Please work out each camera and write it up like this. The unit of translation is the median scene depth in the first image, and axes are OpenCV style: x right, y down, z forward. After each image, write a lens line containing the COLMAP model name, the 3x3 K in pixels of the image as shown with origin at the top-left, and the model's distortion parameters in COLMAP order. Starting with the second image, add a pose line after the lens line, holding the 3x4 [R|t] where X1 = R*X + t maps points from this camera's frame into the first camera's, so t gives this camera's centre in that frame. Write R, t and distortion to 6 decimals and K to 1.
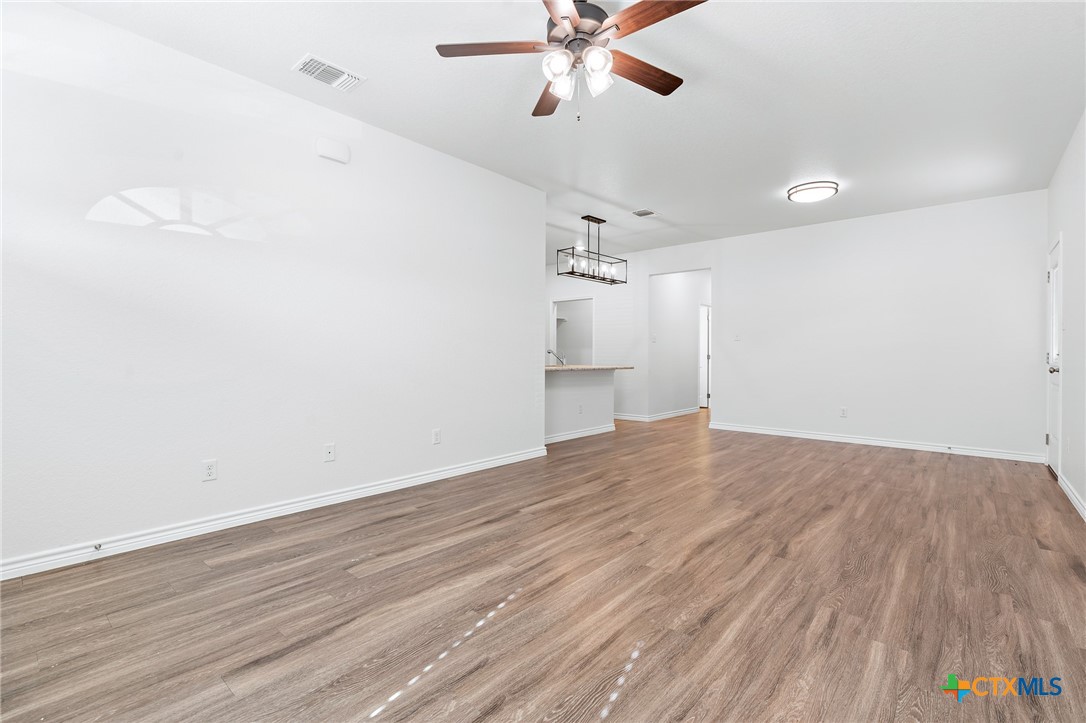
lens RADIAL K [[498.8, 0, 554.3], [0, 498.8, 357.3], [0, 0, 1]] dist [-0.008286, 0.002625]
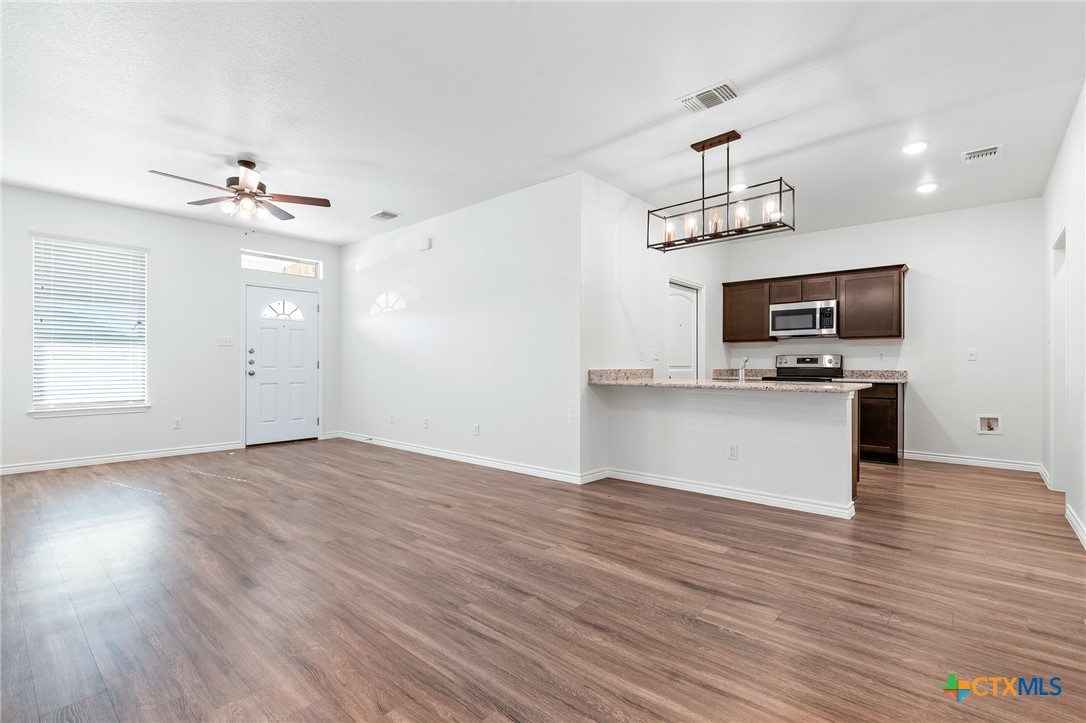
lens RADIAL K [[498.8, 0, 534.5], [0, 498.8, 367.4], [0, 0, 1]] dist [-0.008286, 0.002625]
pose [[-0.022954, -0.000283, -0.999736, 1.325629], [-0.002896, 0.999996, -0.000217, 0.000998], [0.999732, 0.002891, -0.022954, 1.516636]]
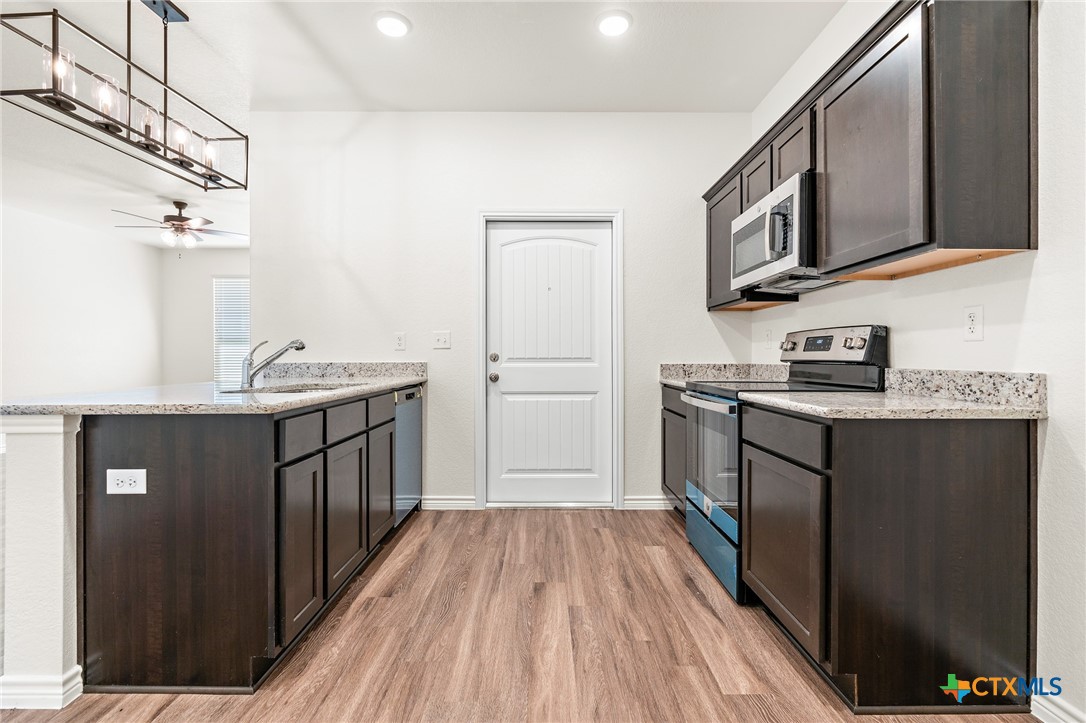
lens RADIAL K [[498.8, 0, 578.8], [0, 498.8, 360.5], [0, 0, 1]] dist [-0.008286, 0.002625]
pose [[-0.757203, -0.000622, -0.653179, 0.194725], [-0.003133, 0.999992, 0.002679, -0.003618], [0.653172, 0.004075, -0.757198, 2.808576]]
